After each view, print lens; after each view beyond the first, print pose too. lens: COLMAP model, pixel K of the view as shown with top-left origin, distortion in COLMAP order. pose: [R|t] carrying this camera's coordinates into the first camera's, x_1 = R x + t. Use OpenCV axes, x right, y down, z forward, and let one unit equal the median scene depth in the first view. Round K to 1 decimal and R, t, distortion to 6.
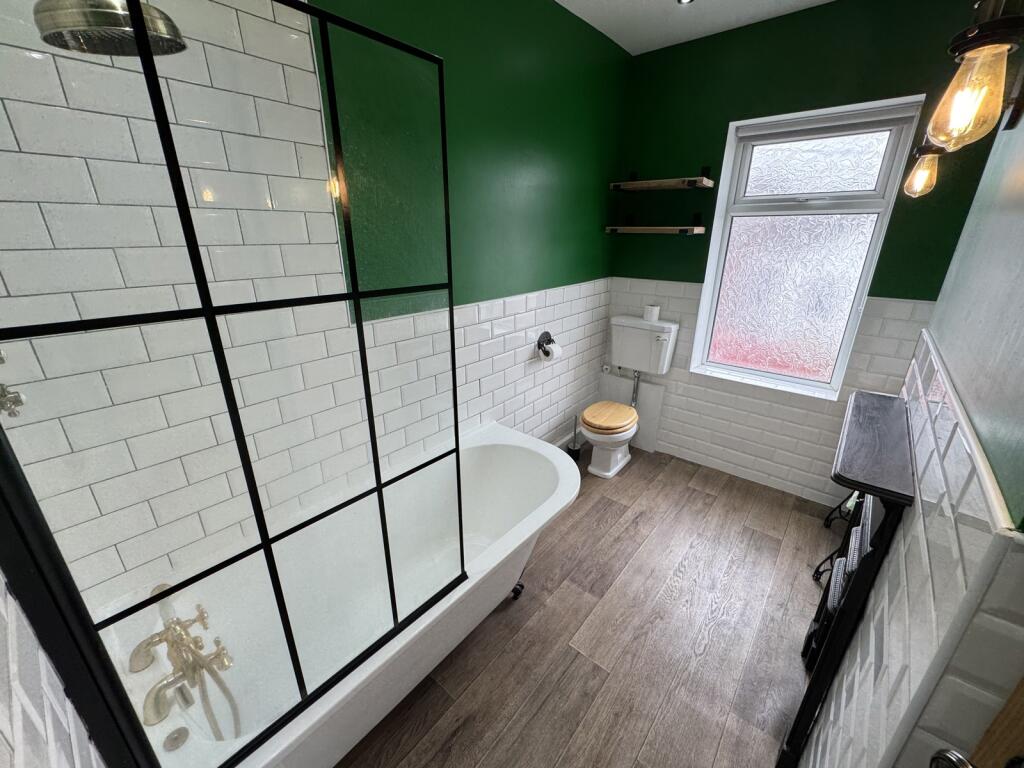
lens RADIAL K [[413.6, 0, 512.7], [0, 413.6, 385.4], [0, 0, 1]] dist [-0.000366, 0.000035]
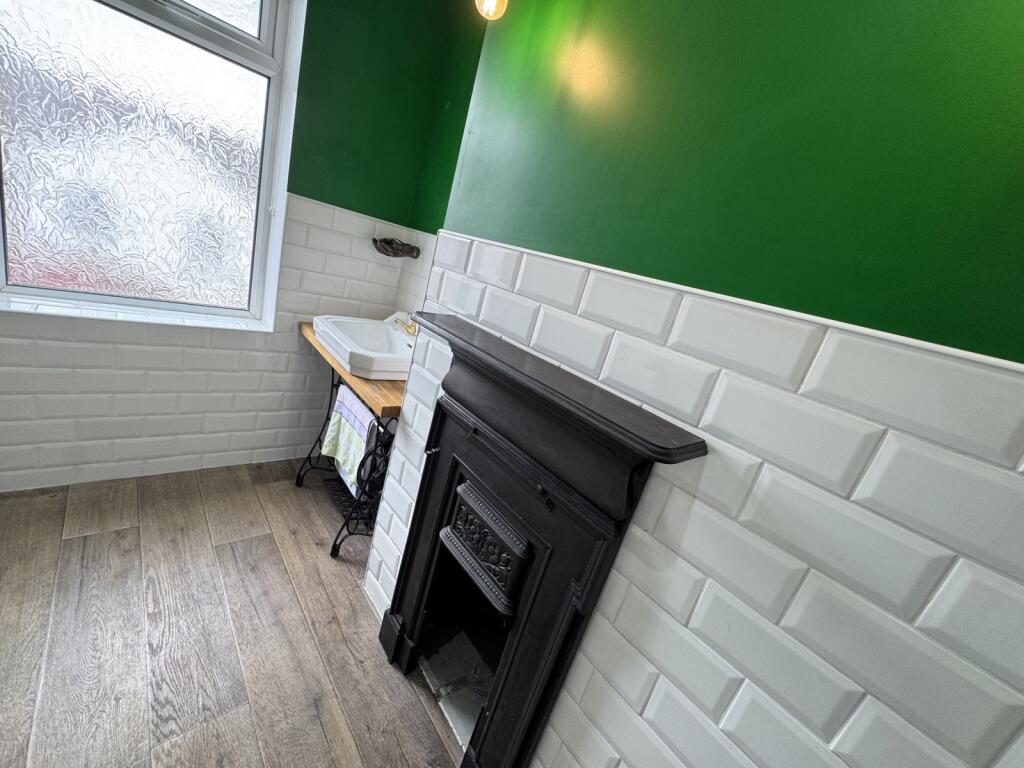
lens RADIAL K [[413.6, 0, 515.0], [0, 413.6, 380.7], [0, 0, 1]] dist [-0.000366, 0.000035]
pose [[0.143903, -0.237961, 0.960555, 0.077806], [0.082804, 0.970150, 0.227933, -0.012660], [-0.986121, 0.046737, 0.159311, 0.424547]]
